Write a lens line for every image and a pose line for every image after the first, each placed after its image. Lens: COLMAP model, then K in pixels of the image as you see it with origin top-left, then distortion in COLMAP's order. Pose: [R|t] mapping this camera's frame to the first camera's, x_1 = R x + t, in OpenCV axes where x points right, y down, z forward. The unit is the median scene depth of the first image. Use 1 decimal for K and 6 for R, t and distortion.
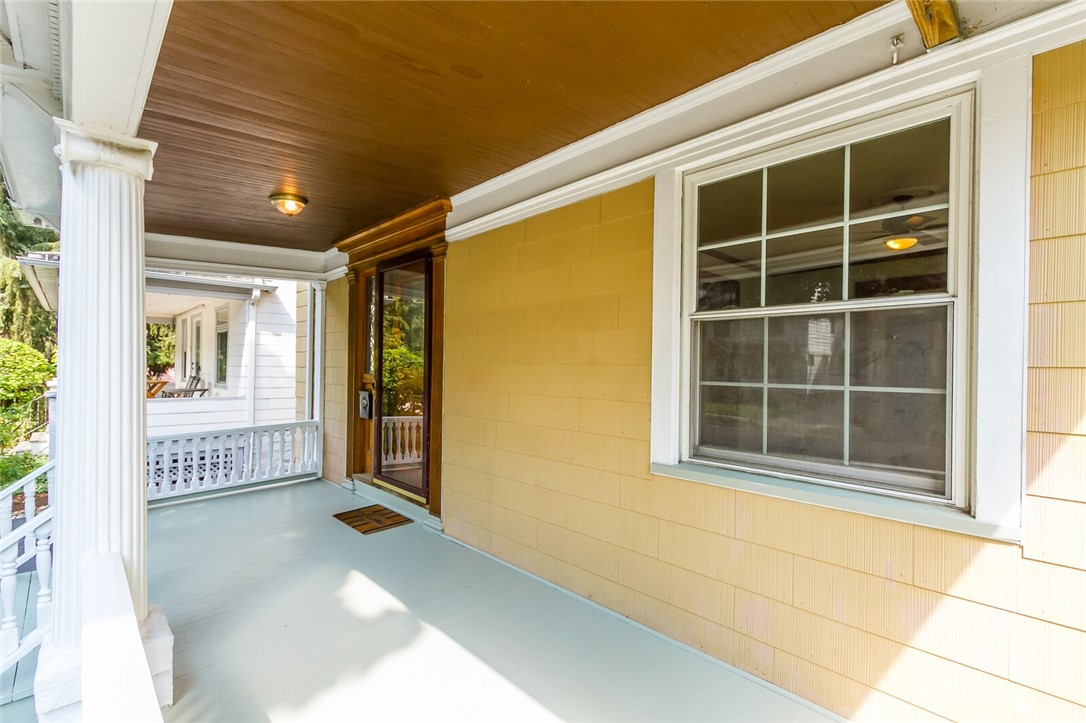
lens RADIAL K [[493.4, 0, 542.2], [0, 493.4, 363.5], [0, 0, 1]] dist [-0.002002, -0.000908]
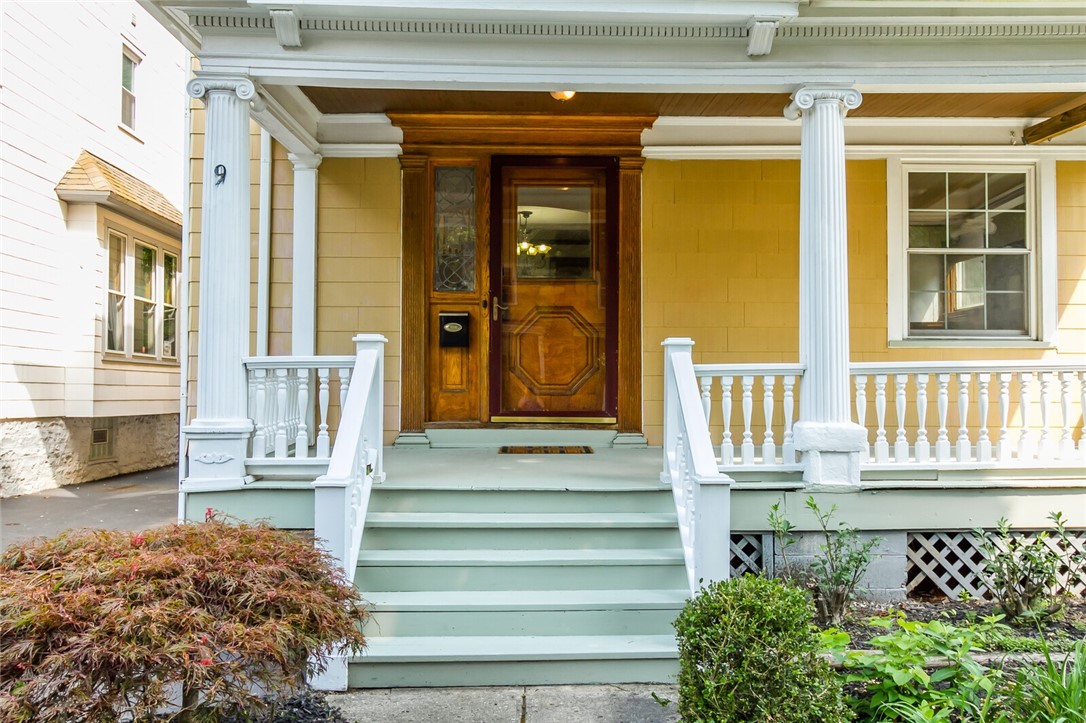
lens RADIAL K [[909.0, 0, 542.5], [0, 909.0, 354.1], [0, 0, 1]] dist [0.000228, -0.000616]
pose [[0.685652, 0.020241, 0.727648, -2.635754], [-0.001163, 0.999643, -0.026712, 0.322450], [-0.727929, 0.017469, 0.685430, -0.182507]]
